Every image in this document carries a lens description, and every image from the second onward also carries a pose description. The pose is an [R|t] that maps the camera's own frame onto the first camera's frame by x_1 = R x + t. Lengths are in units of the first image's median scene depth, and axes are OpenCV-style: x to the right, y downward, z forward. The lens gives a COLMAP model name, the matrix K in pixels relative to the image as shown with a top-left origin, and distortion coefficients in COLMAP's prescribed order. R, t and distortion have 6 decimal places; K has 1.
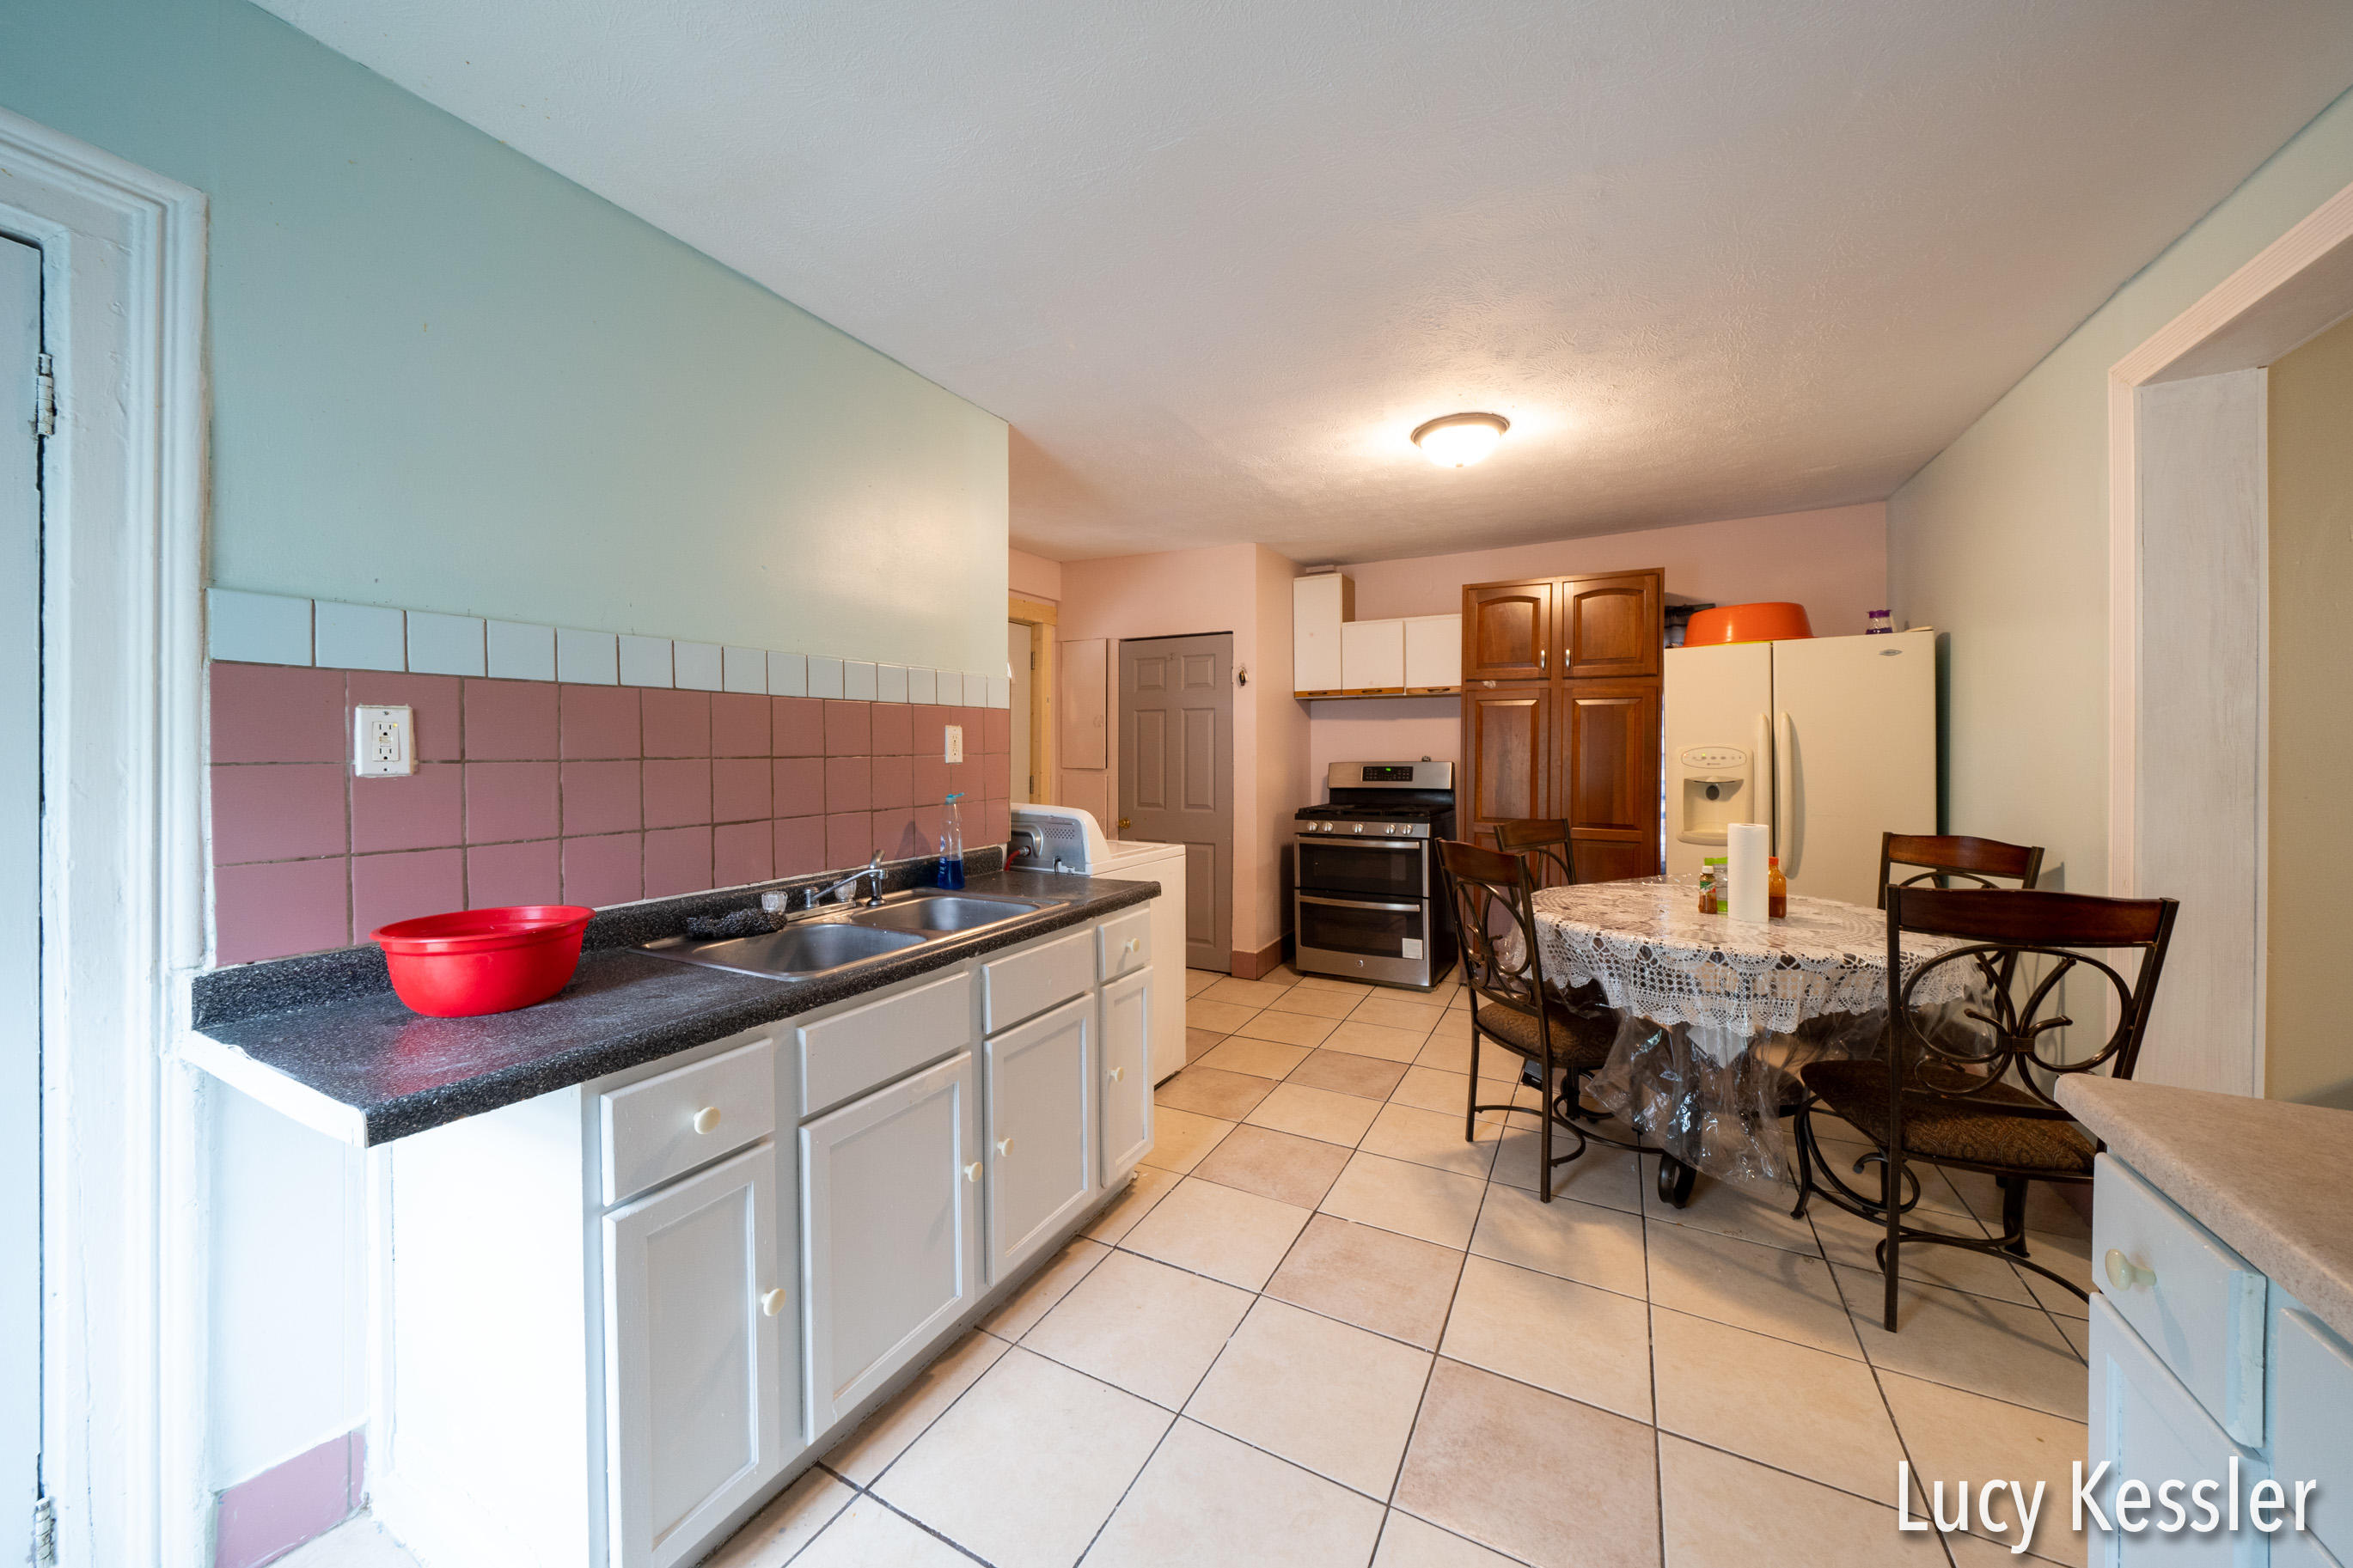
lens RADIAL K [[823.4, 0, 1162.9], [0, 823.4, 750.4], [0, 0, 1]] dist [-0.003582, -0.000068]
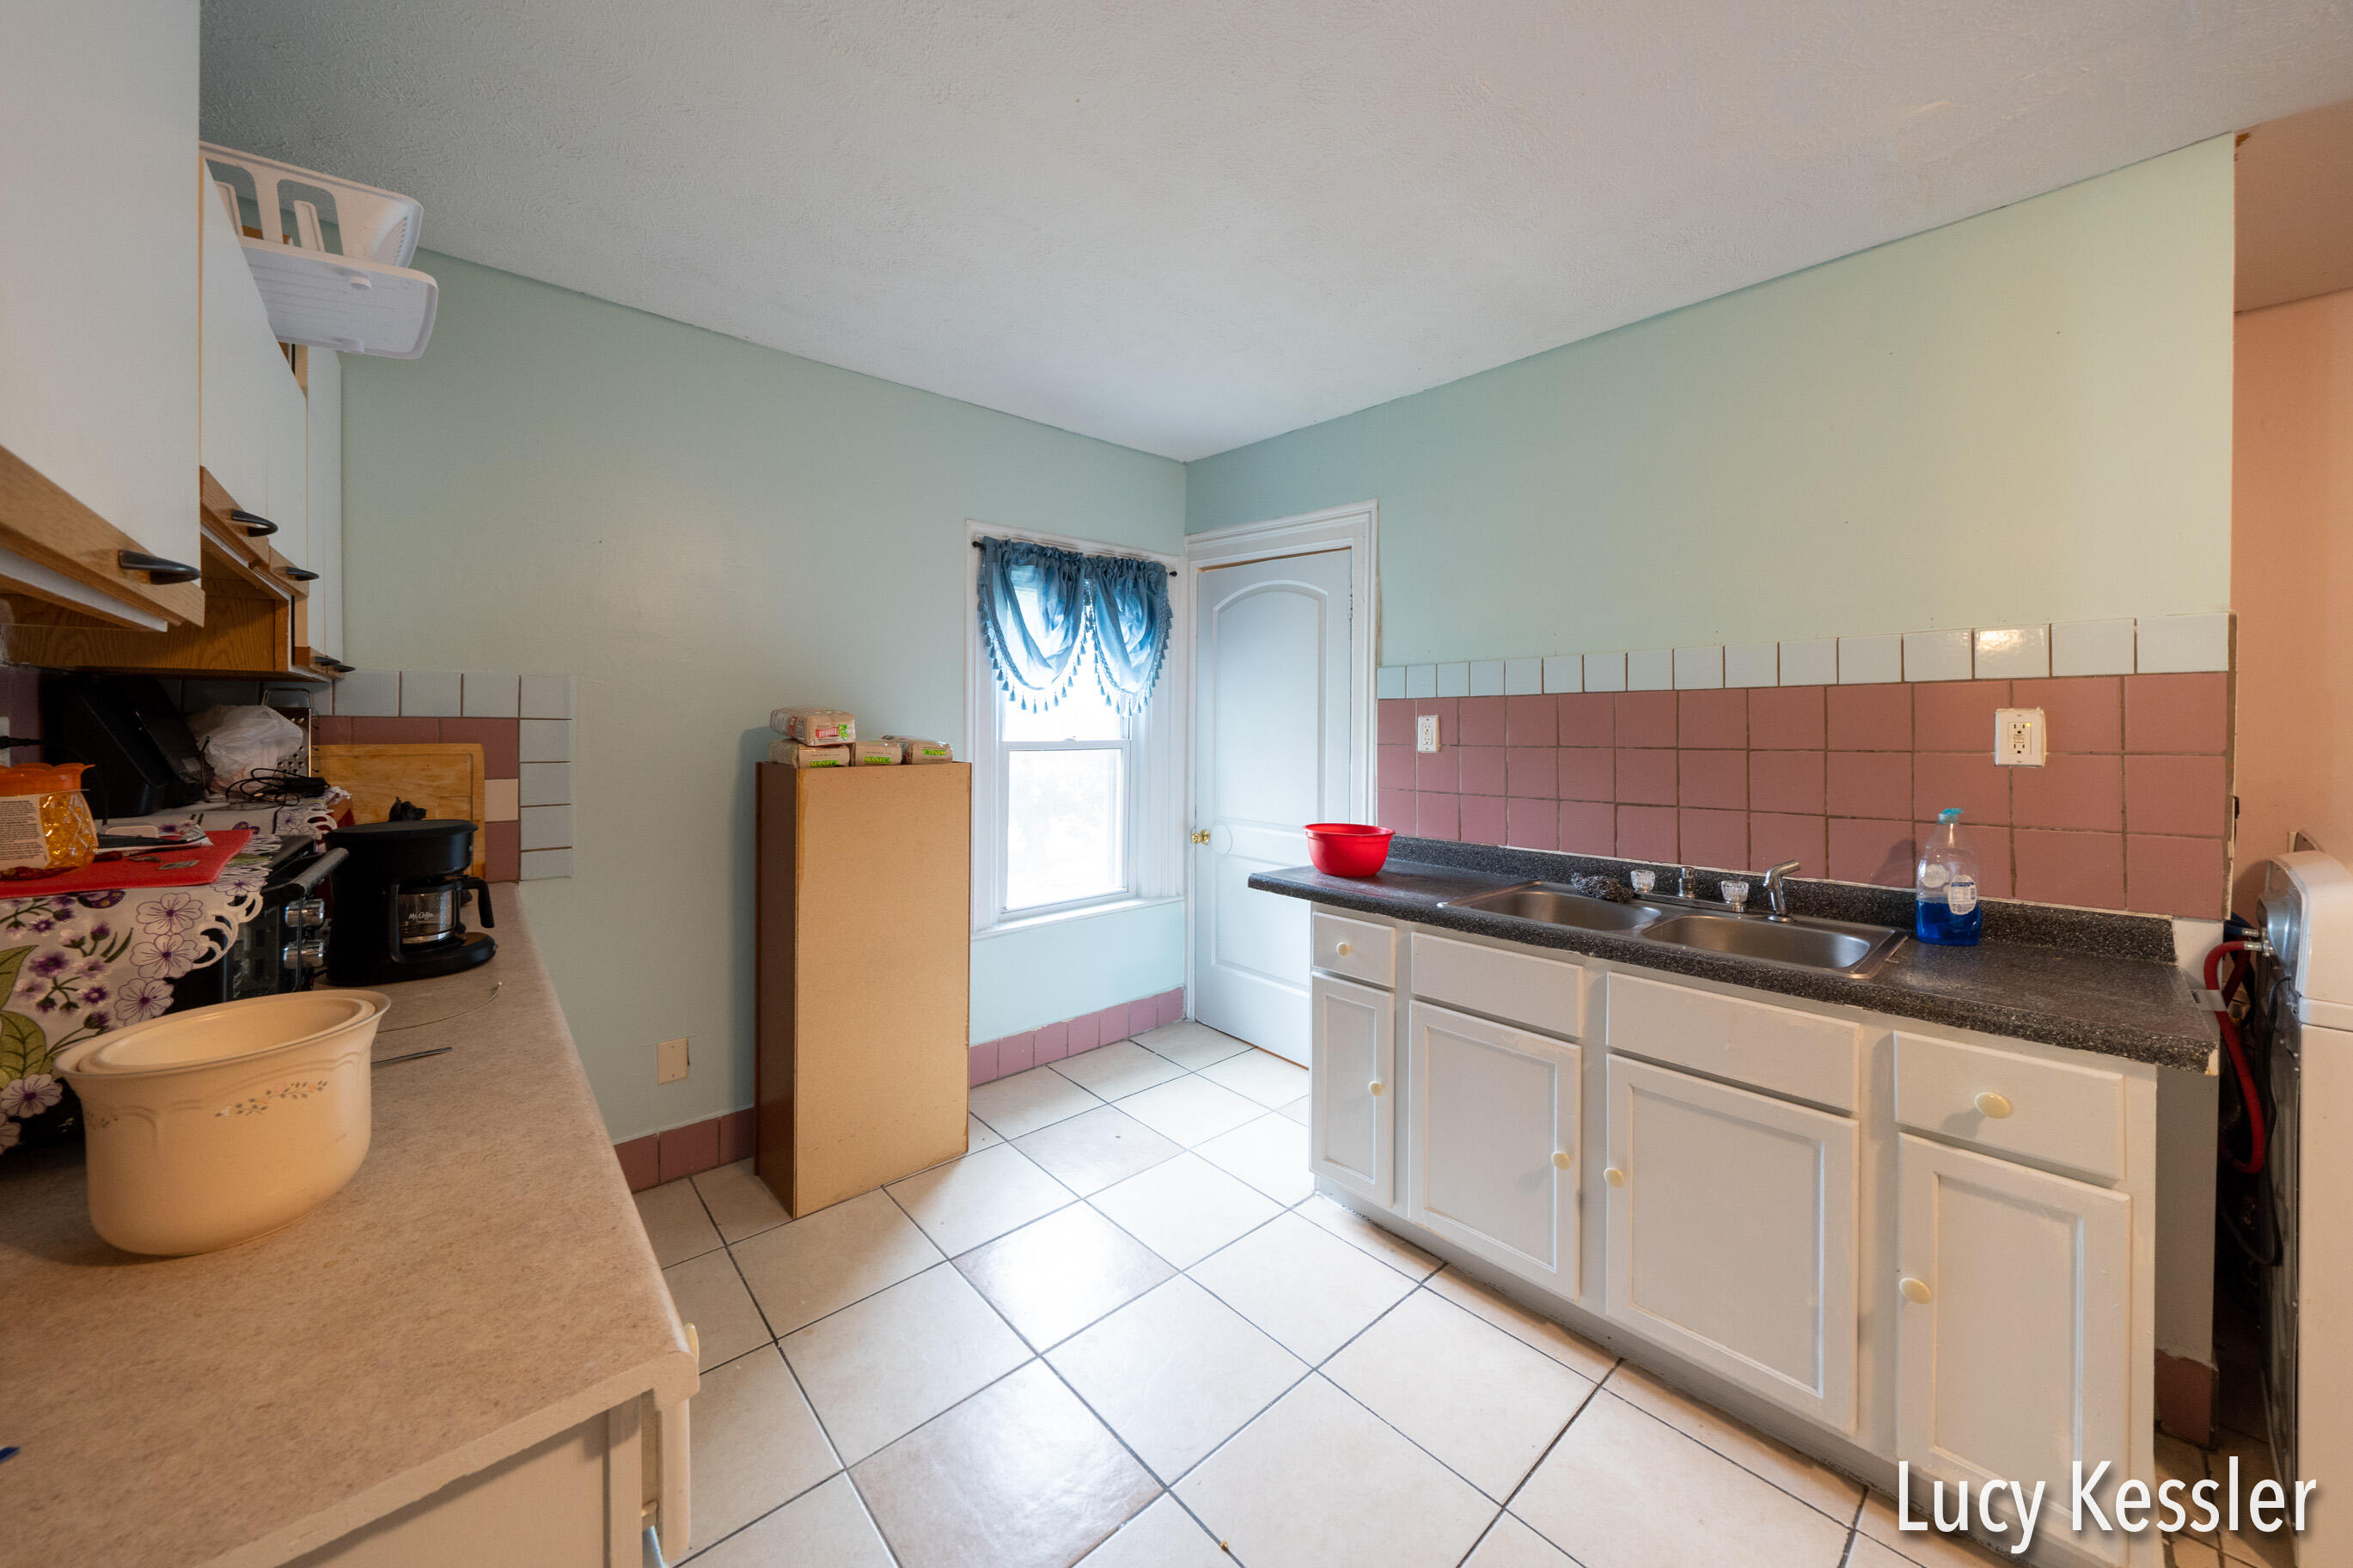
lens RADIAL K [[827.2, 0, 1168.9], [0, 827.2, 725.4], [0, 0, 1]] dist [-0.001567, -0.000222]
pose [[-0.336265, -0.001210, -0.941767, 0.380274], [-0.000019, 0.999999, -0.001278, -0.010274], [0.941768, -0.000412, -0.336264, 0.375945]]
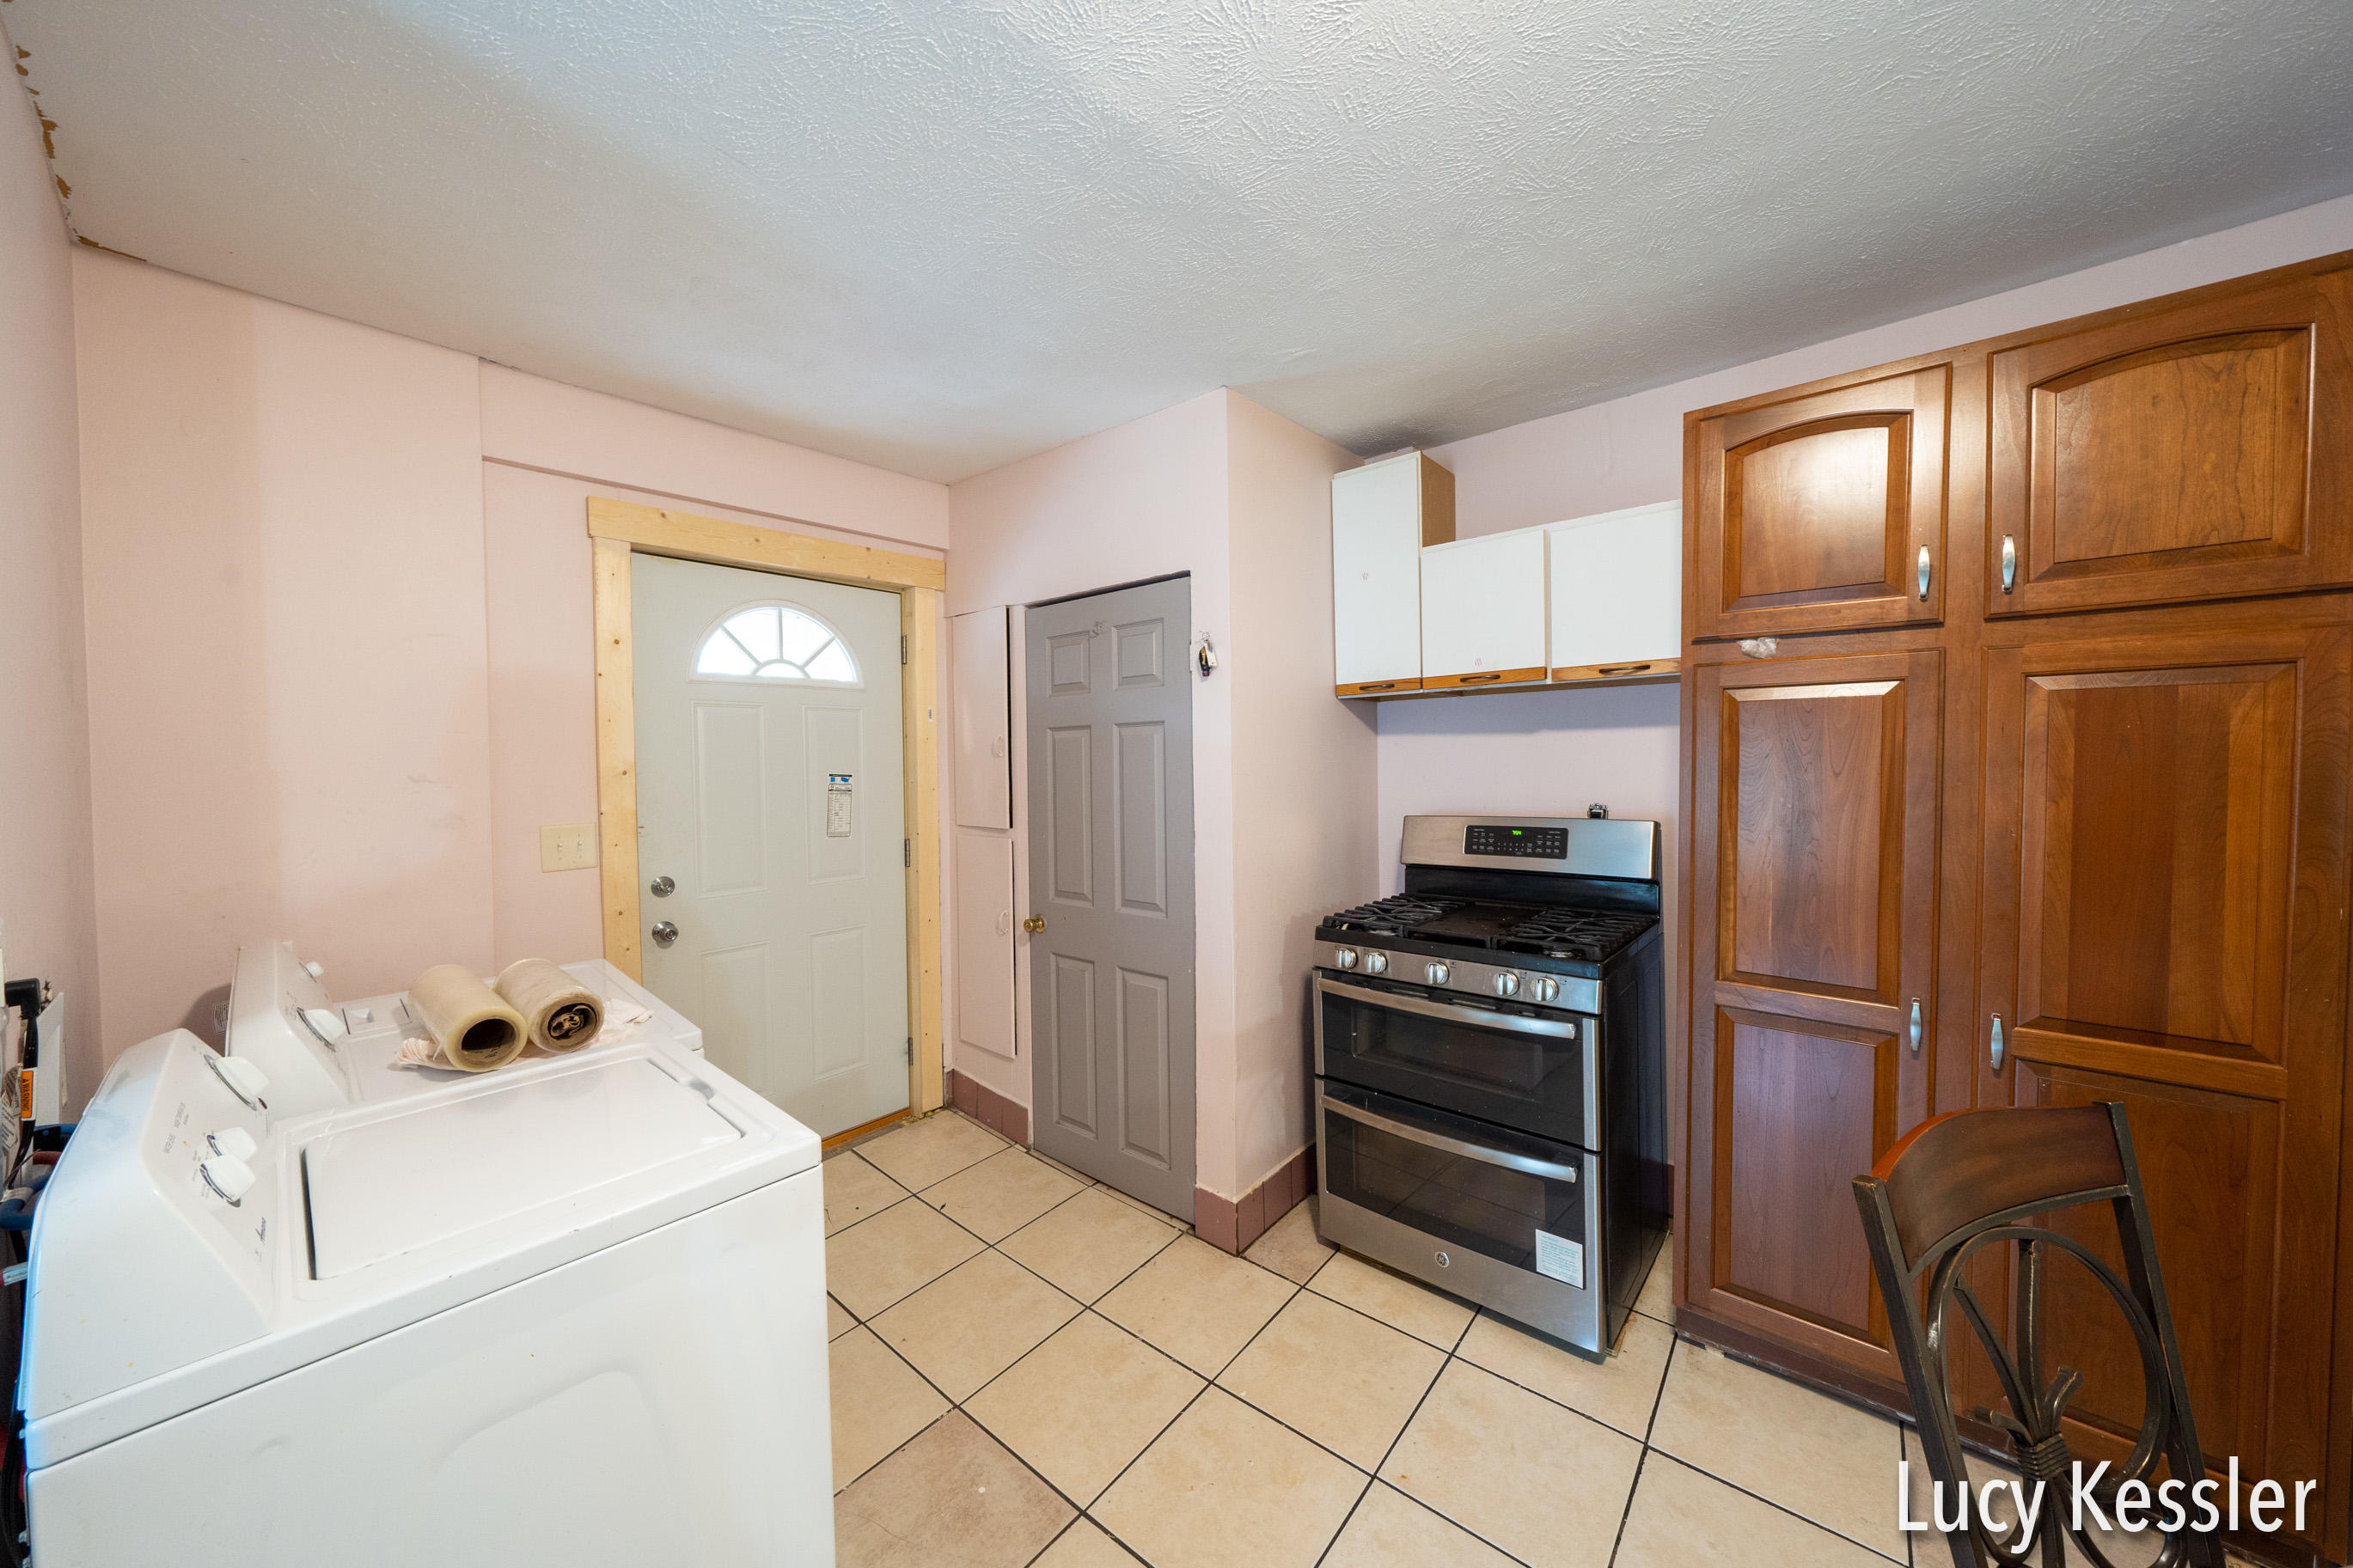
lens RADIAL K [[809.4, 0, 1174.0], [0, 809.4, 778.9], [0, 0, 1]] dist [-0.005778, -0.000014]
pose [[0.980948, -0.013731, -0.193786, 0.195544], [0.019419, 0.999434, 0.027482, -0.032984], [0.193299, -0.030722, 0.980659, 0.566400]]
